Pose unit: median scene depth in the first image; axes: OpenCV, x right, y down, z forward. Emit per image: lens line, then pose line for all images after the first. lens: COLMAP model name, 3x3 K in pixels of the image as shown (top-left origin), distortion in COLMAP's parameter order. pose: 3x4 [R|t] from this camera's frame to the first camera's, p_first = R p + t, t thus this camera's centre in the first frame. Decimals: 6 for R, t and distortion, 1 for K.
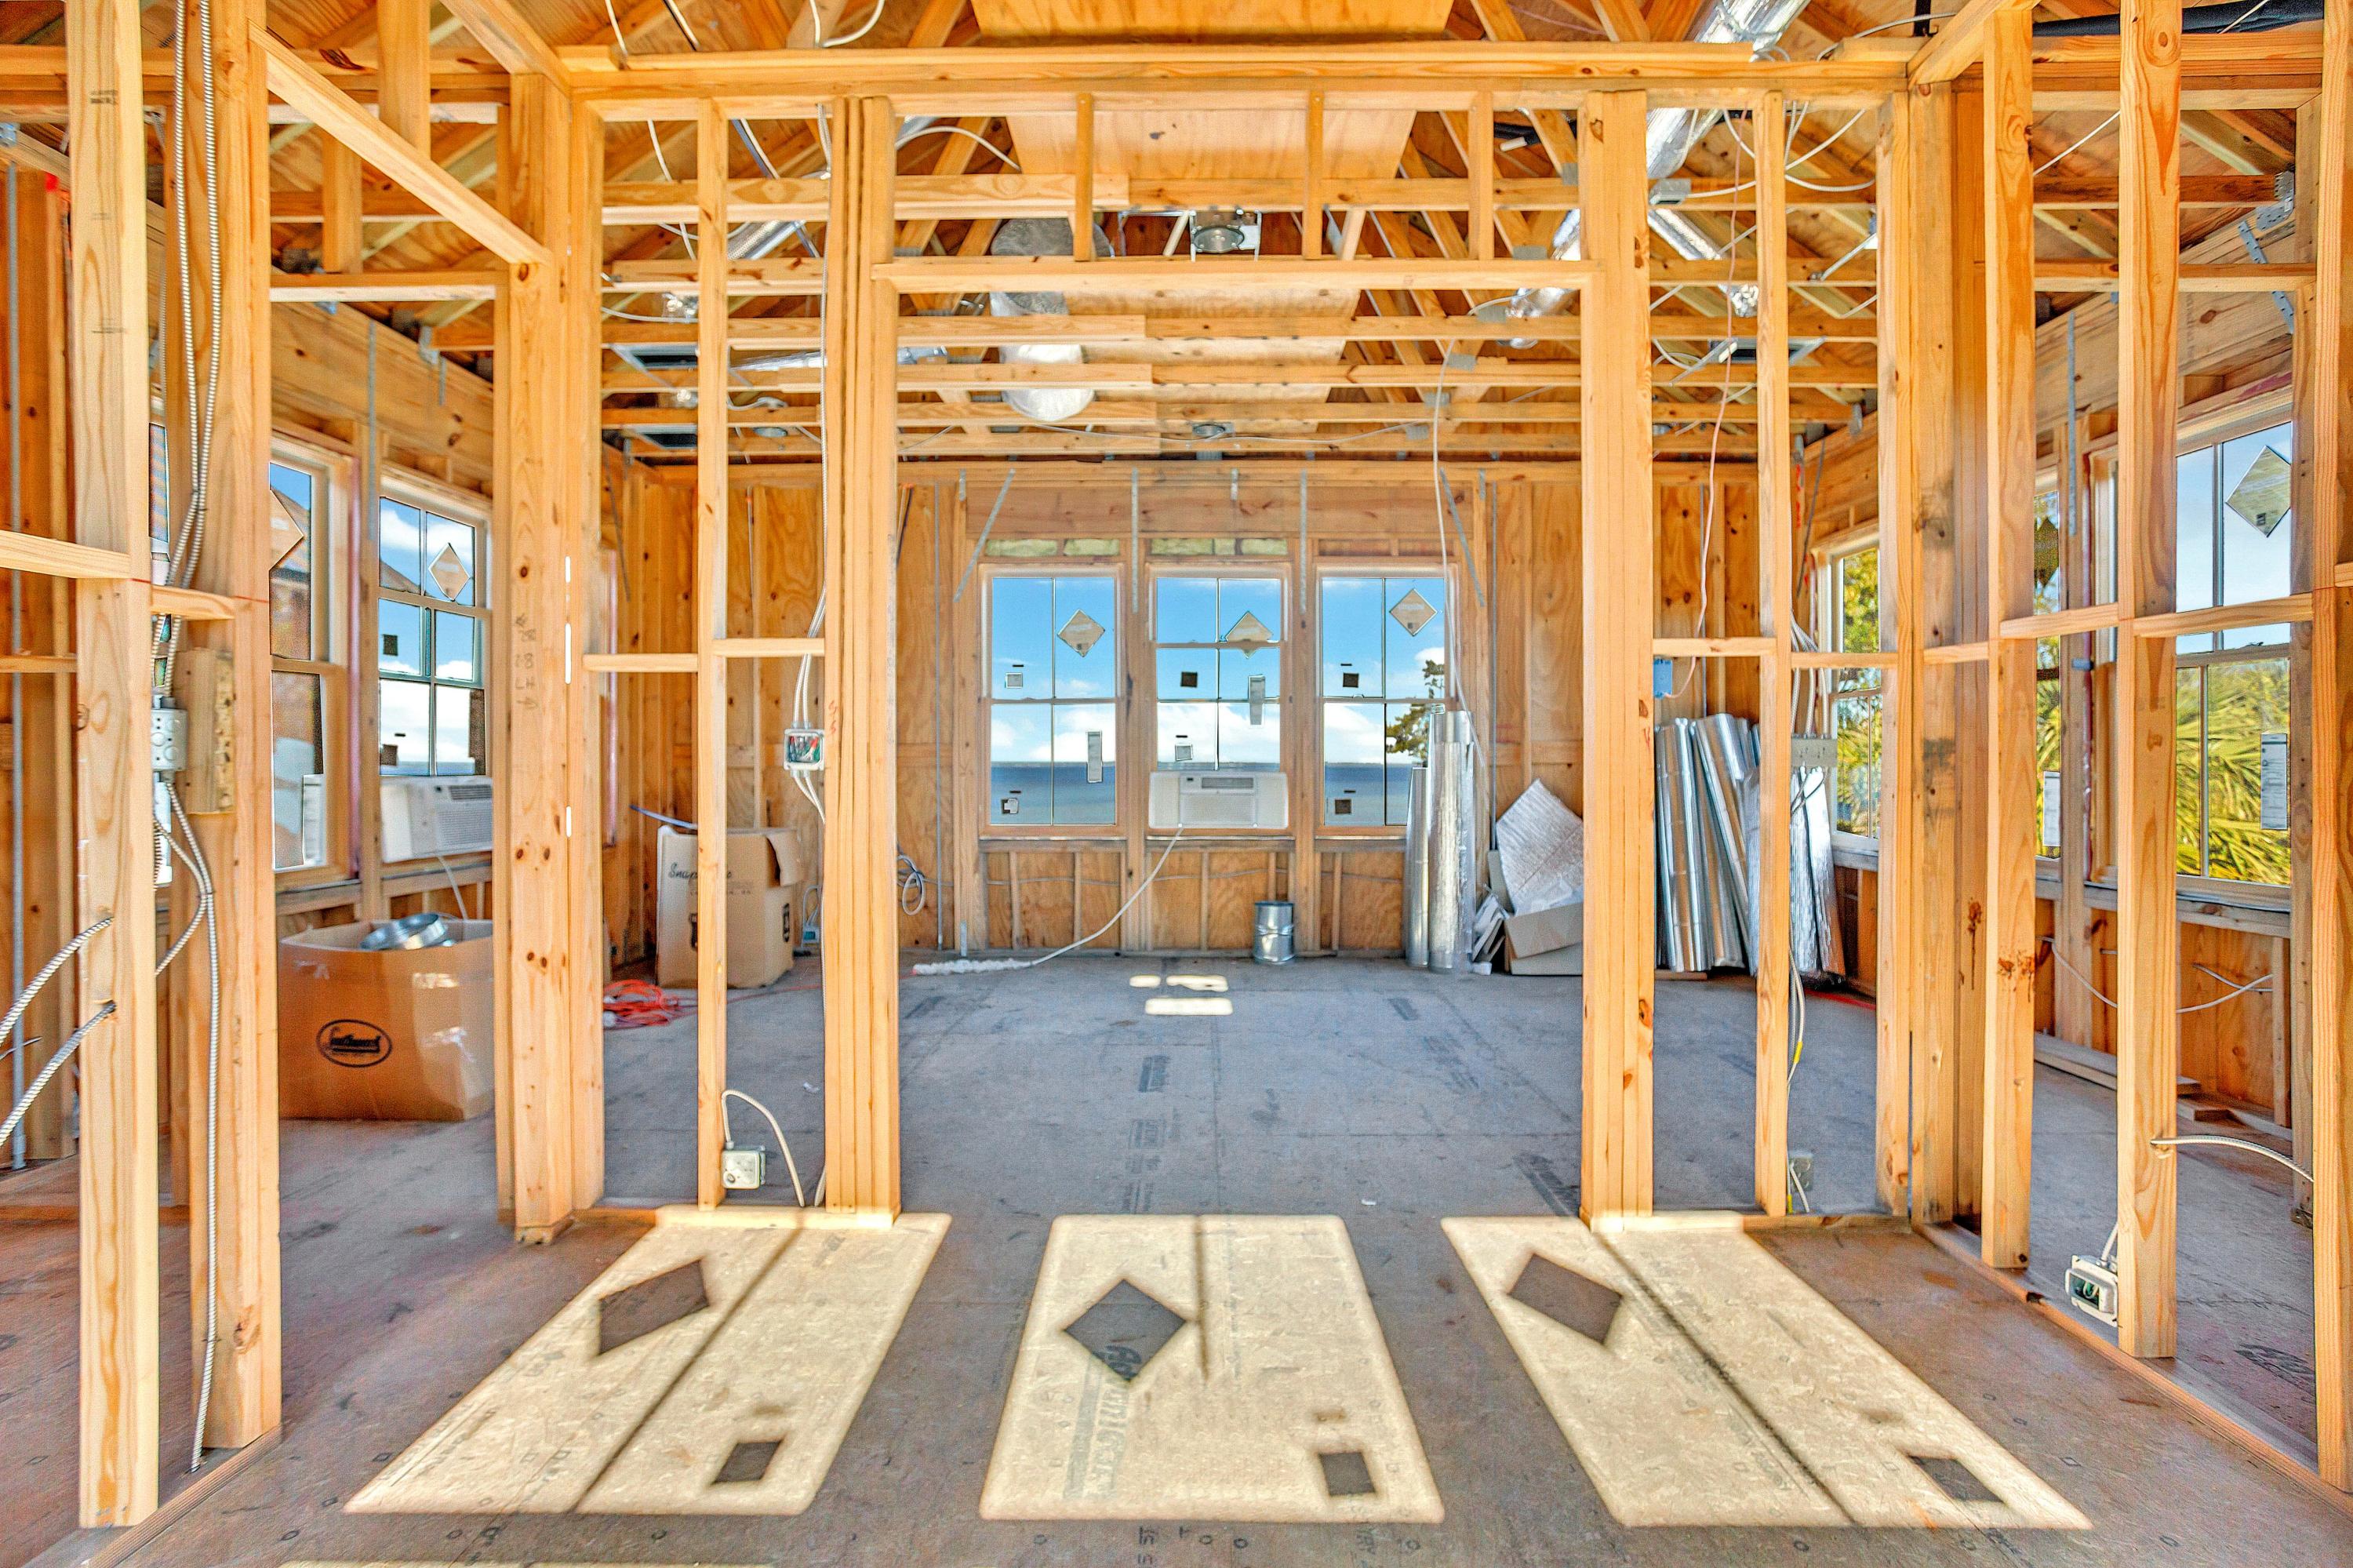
lens RADIAL K [[1245.5, 0, 1176.5], [0, 1245.5, 784.0], [0, 0, 1]] dist [-0.060607, 0.046598]
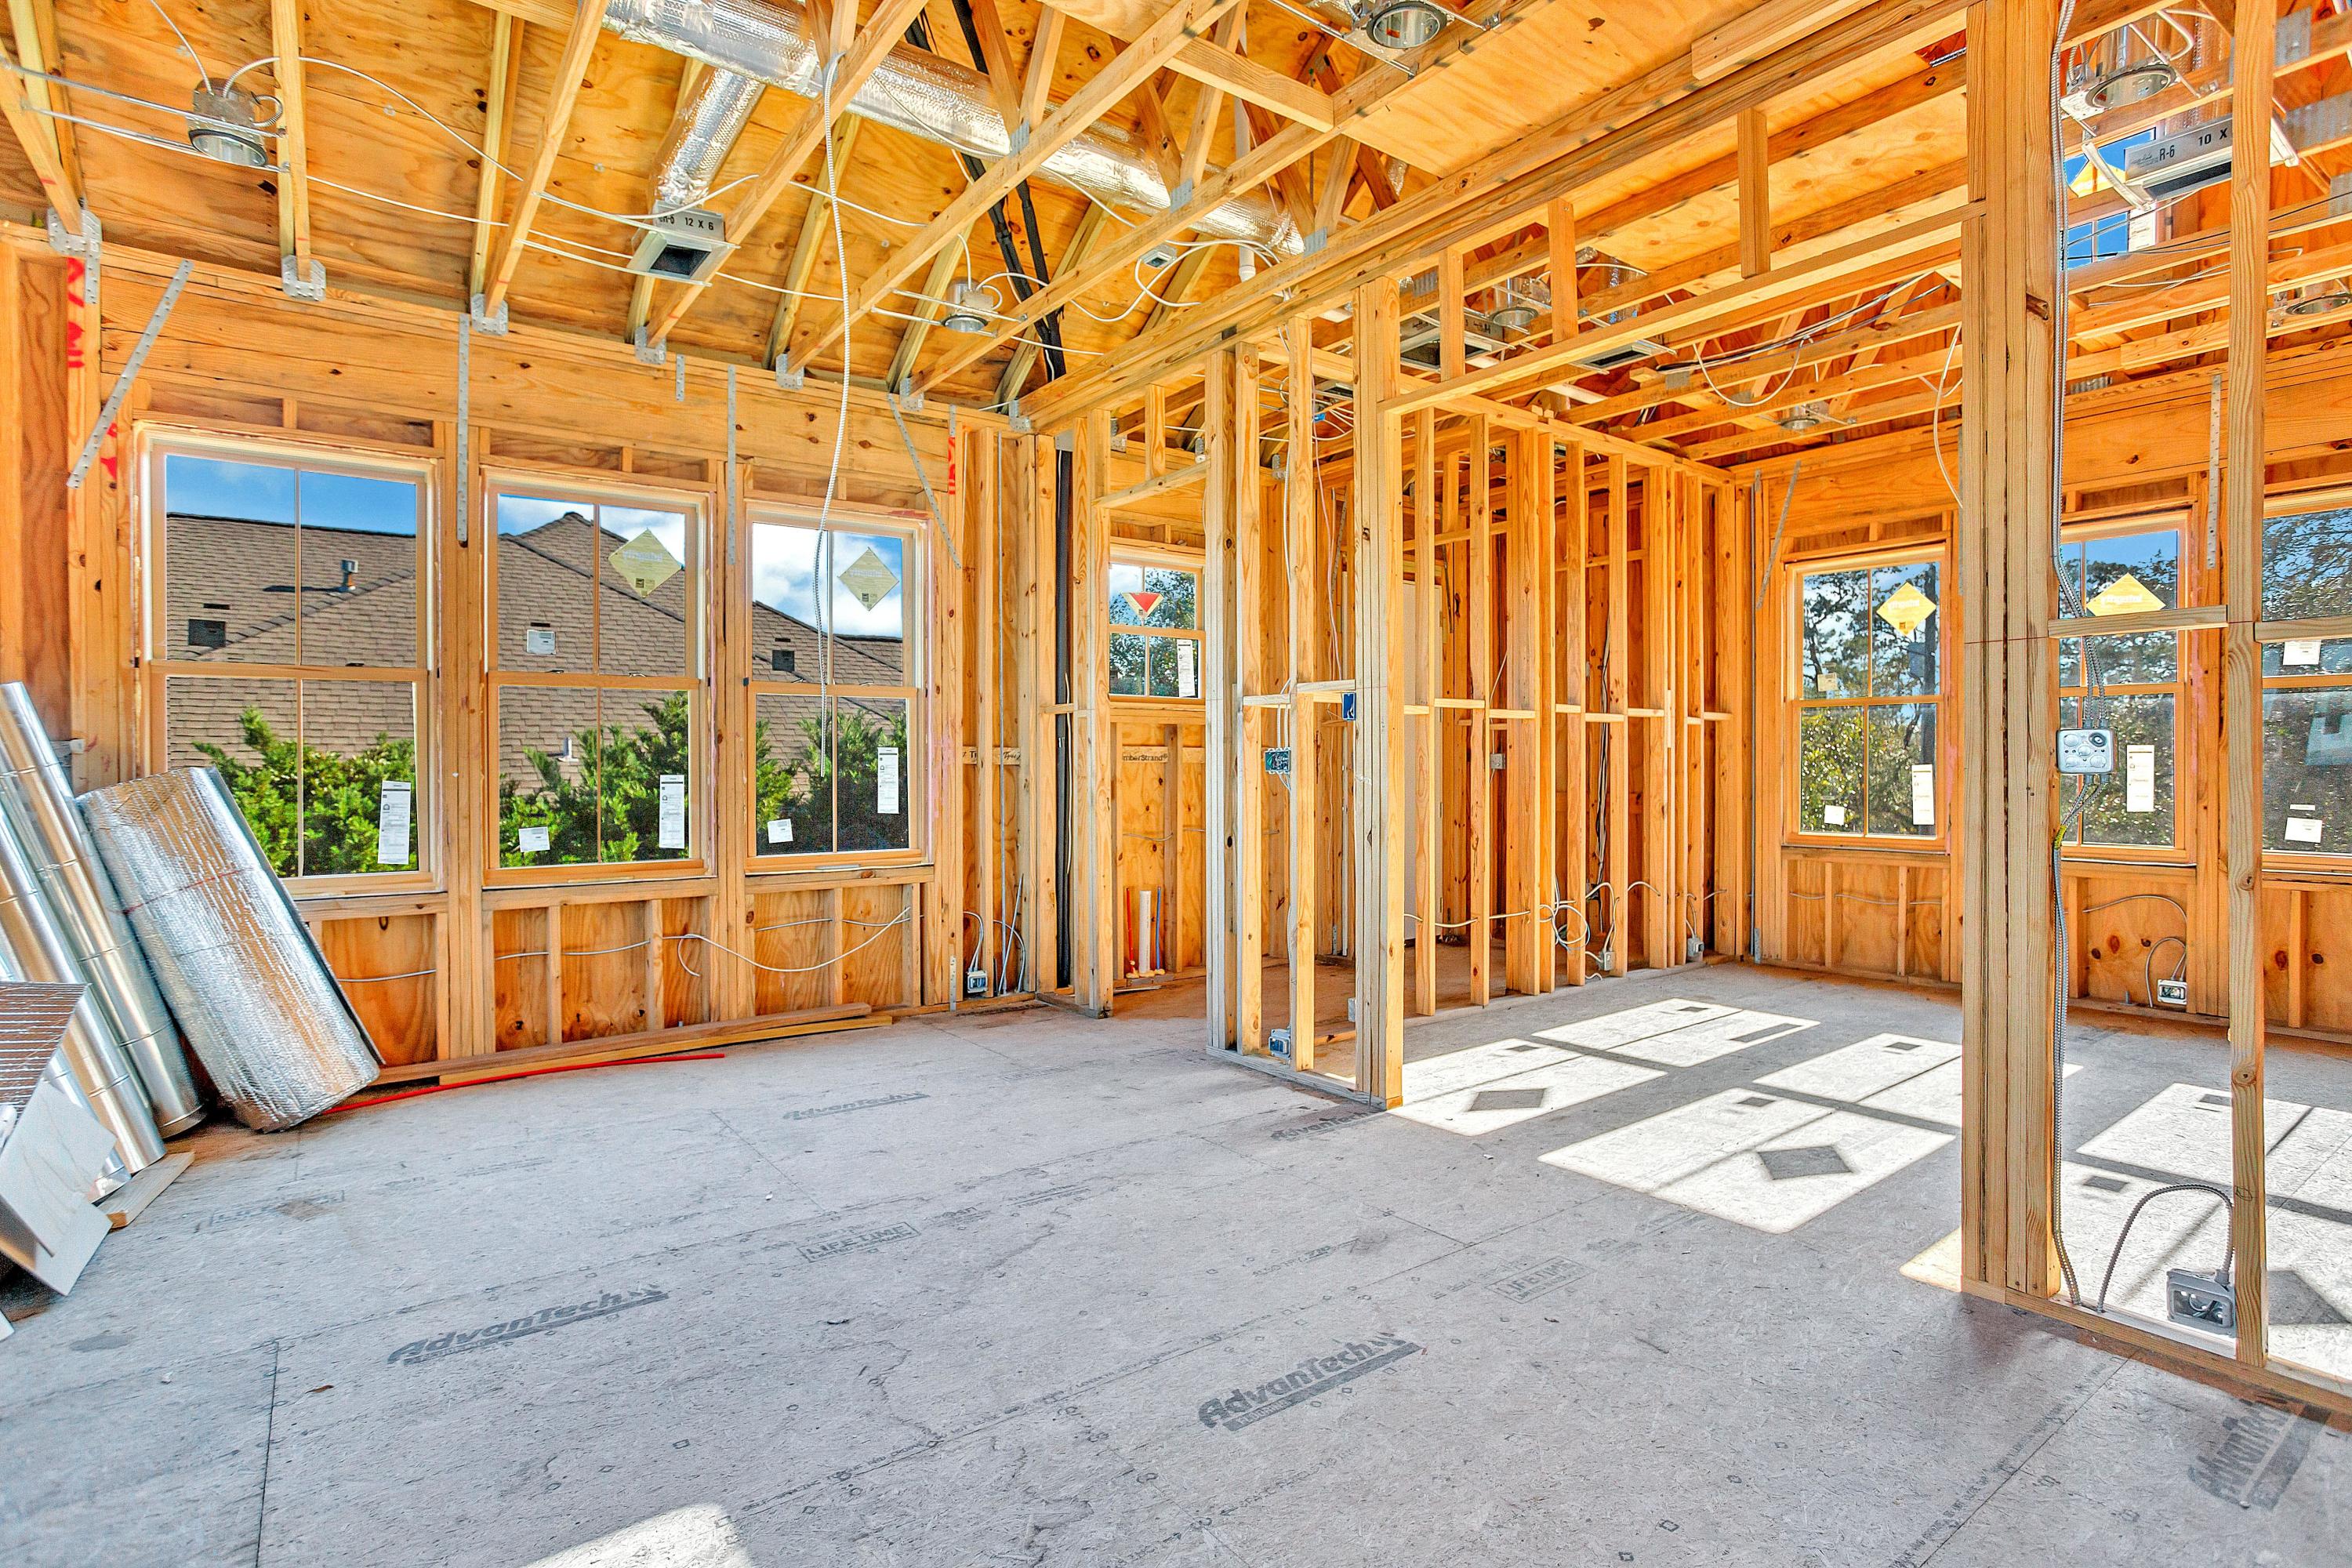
lens RADIAL K [[1151.8, 0, 1192.6], [0, 1151.8, 769.3], [0, 0, 1]] dist [-0.052210, 0.034580]
pose [[-0.626249, 0.002609, 0.779619, -0.580172], [0.012500, 0.999899, 0.006695, -0.030136], [-0.779523, 0.013938, -0.626219, 2.205779]]
